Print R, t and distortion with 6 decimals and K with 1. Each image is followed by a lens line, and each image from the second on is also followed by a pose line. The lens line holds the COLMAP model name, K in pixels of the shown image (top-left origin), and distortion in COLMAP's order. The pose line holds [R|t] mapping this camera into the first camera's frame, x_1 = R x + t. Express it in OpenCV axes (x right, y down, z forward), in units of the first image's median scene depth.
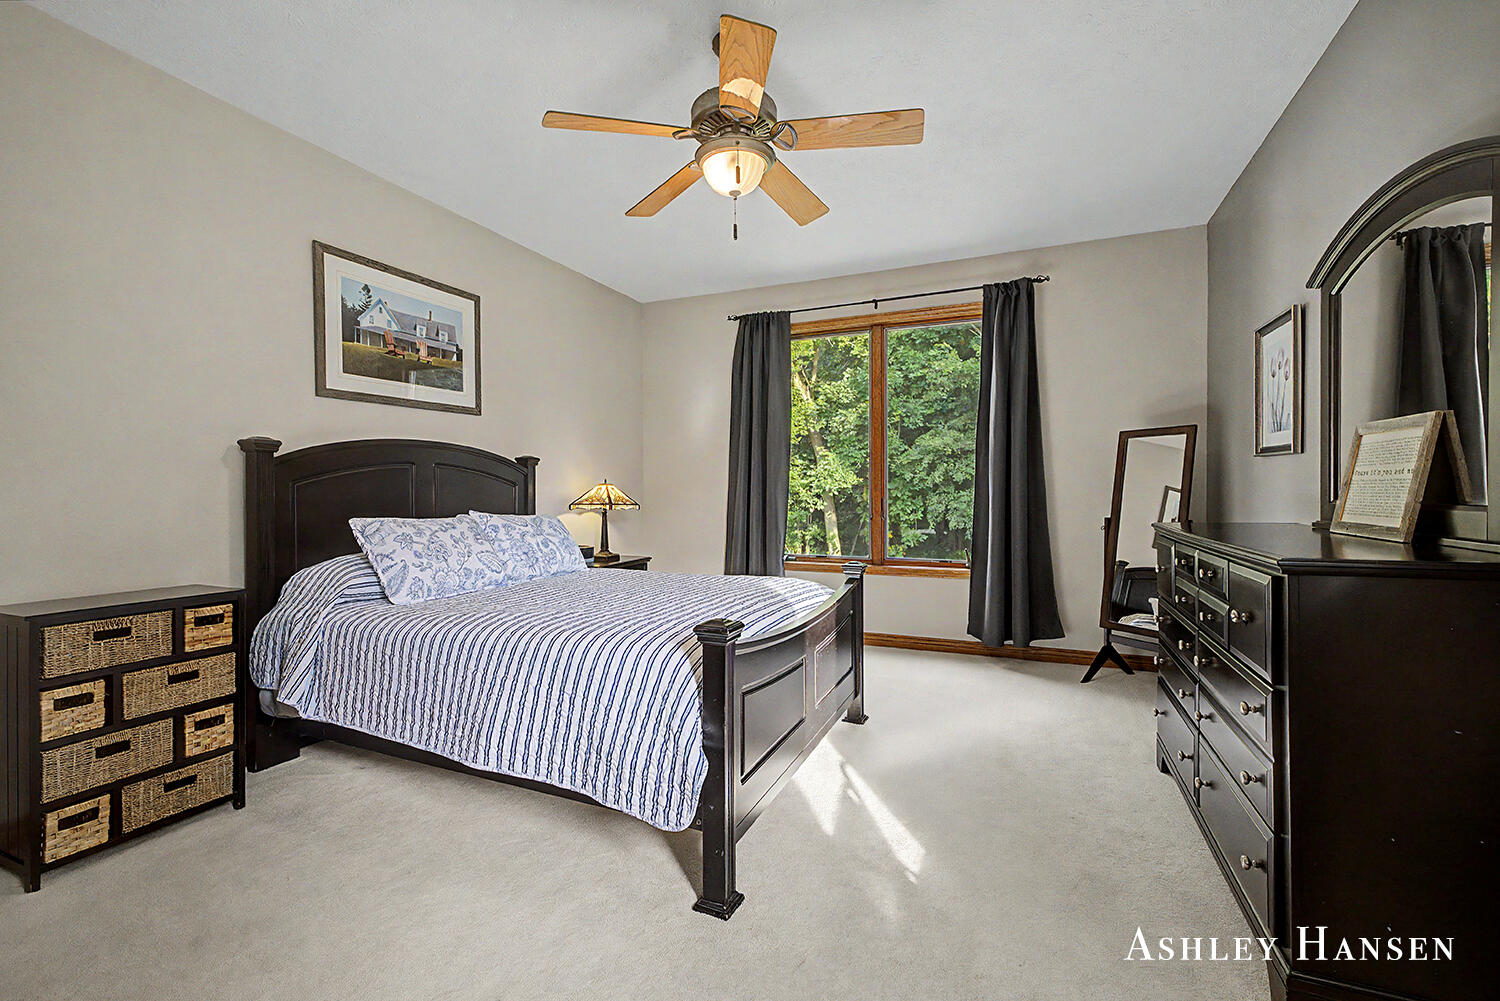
lens RADIAL K [[649.7, 0, 748.8], [0, 649.7, 498.0], [0, 0, 1]] dist [0.000603, -0.000145]
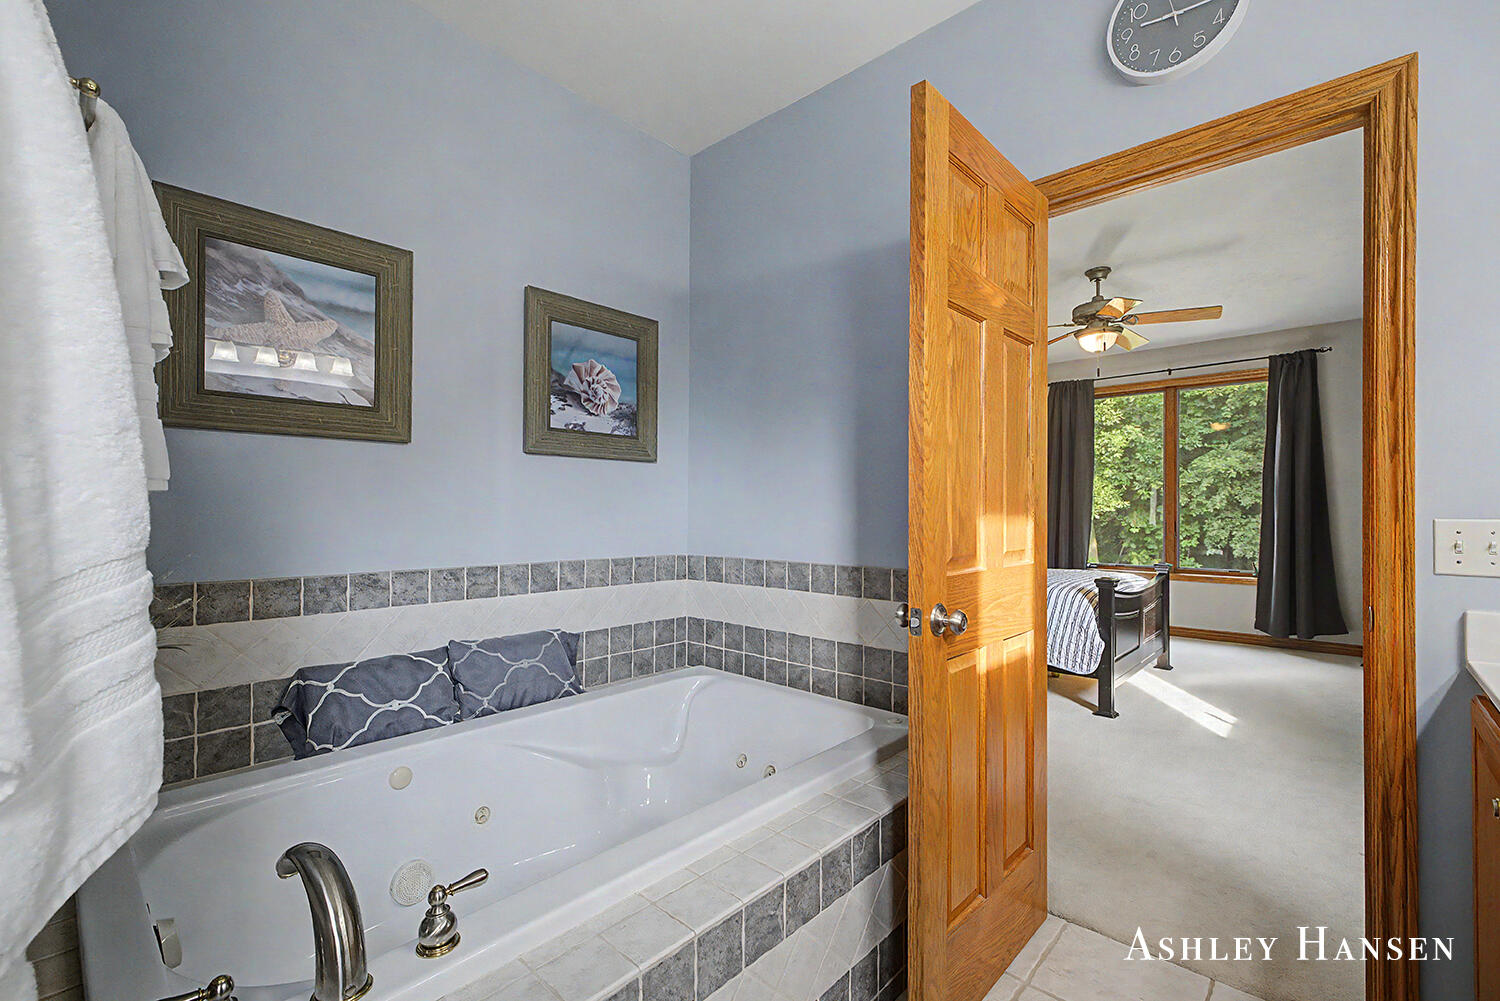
lens RADIAL K [[649.7, 0, 749.5], [0, 649.7, 502.9], [0, 0, 1]] dist [0.000603, -0.000145]
pose [[0.942570, 0.008045, -0.333913, -0.163364], [-0.016110, 0.999641, -0.021391, 0.005714], [0.333621, 0.025542, 0.942361, -0.507545]]
